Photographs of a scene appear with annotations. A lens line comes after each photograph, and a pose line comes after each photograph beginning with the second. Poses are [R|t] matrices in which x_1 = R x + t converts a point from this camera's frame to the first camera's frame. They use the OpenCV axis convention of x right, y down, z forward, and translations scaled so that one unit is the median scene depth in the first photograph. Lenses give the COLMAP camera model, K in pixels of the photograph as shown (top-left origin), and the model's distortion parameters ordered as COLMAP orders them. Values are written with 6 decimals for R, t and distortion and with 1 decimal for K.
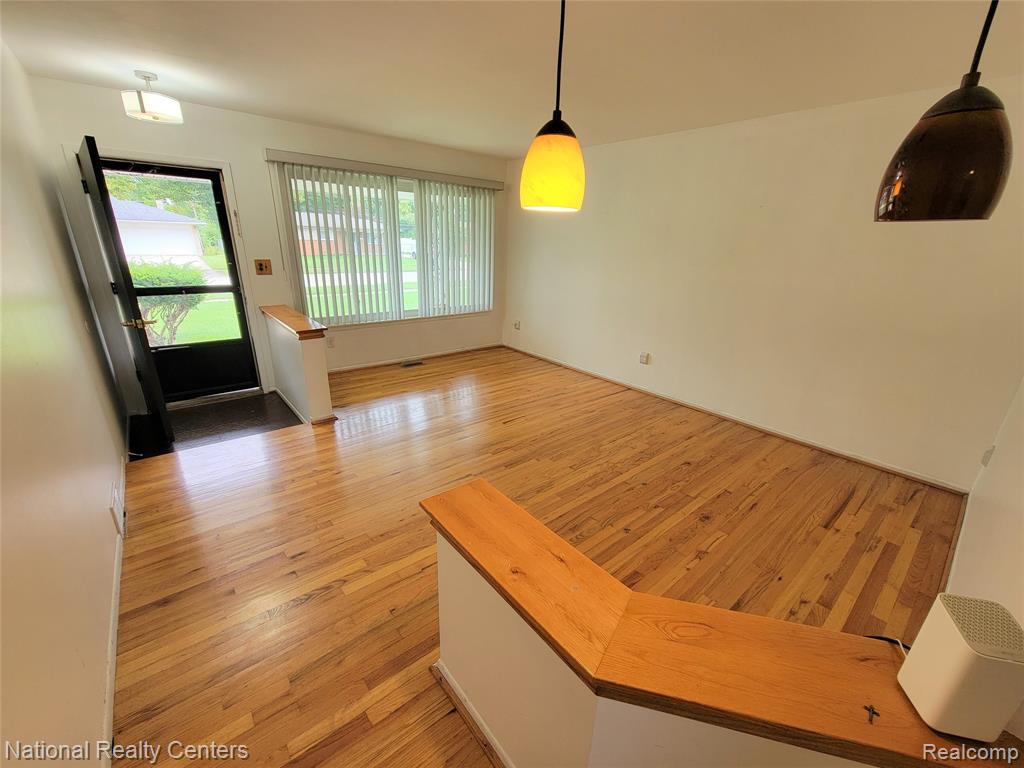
lens RADIAL K [[417.0, 0, 509.5], [0, 417.0, 387.1], [0, 0, 1]] dist [-0.008425, 0.000766]
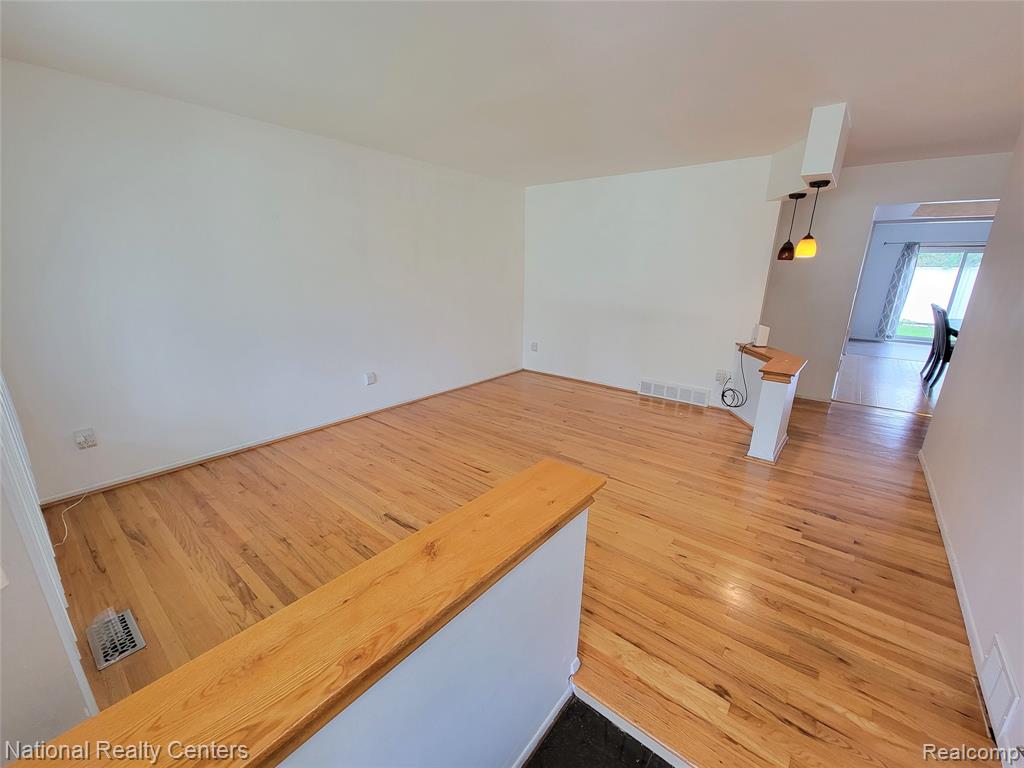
lens RADIAL K [[417.0, 0, 510.8], [0, 417.0, 388.2], [0, 0, 1]] dist [-0.008425, 0.000766]
pose [[-0.179433, -0.311203, 0.933251, -0.670512], [0.312004, 0.881671, 0.353991, -0.308131], [-0.932983, 0.354696, -0.061104, 0.841353]]
